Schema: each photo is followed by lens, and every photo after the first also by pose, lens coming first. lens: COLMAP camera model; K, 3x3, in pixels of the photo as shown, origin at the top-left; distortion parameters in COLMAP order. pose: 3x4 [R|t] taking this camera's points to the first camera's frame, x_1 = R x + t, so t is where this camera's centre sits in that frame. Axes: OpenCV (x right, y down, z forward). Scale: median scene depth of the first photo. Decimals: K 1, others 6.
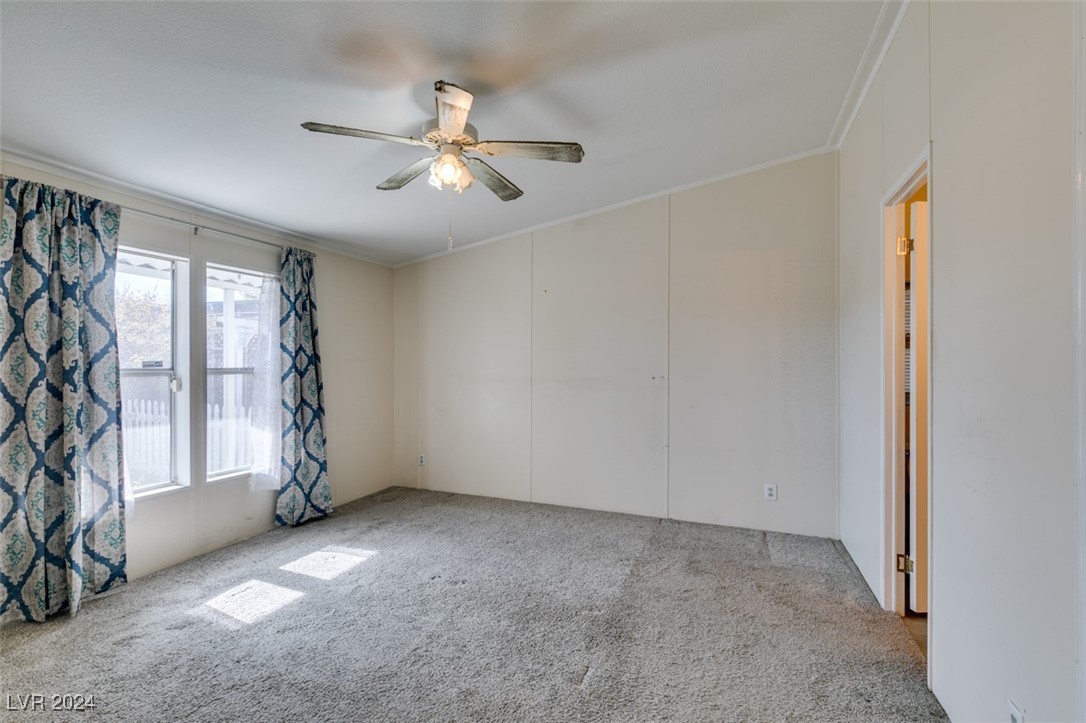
lens RADIAL K [[478.3, 0, 542.3], [0, 478.3, 366.3], [0, 0, 1]] dist [0.002308, -0.000508]
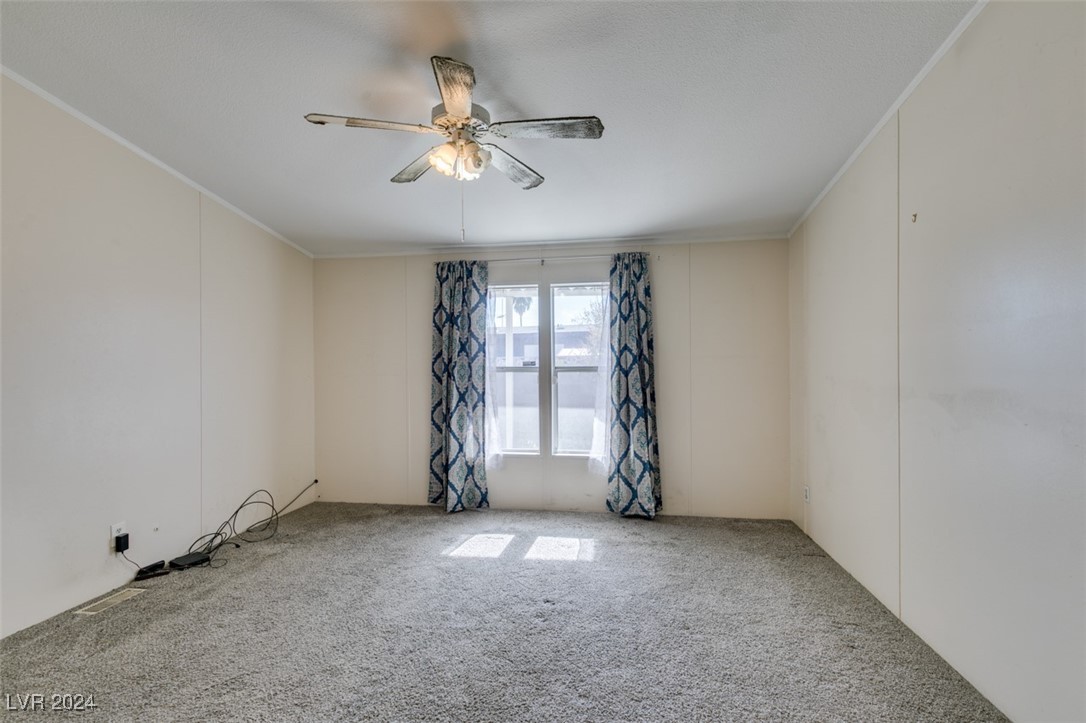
lens RADIAL K [[486.9, 0, 541.2], [0, 486.9, 363.7], [0, 0, 1]] dist [0.003428, -0.000583]
pose [[0.237886, -0.003132, -0.971288, 0.549064], [0.000174, 0.999995, -0.003183, 0.000416], [0.971293, 0.000588, 0.237885, 0.644233]]
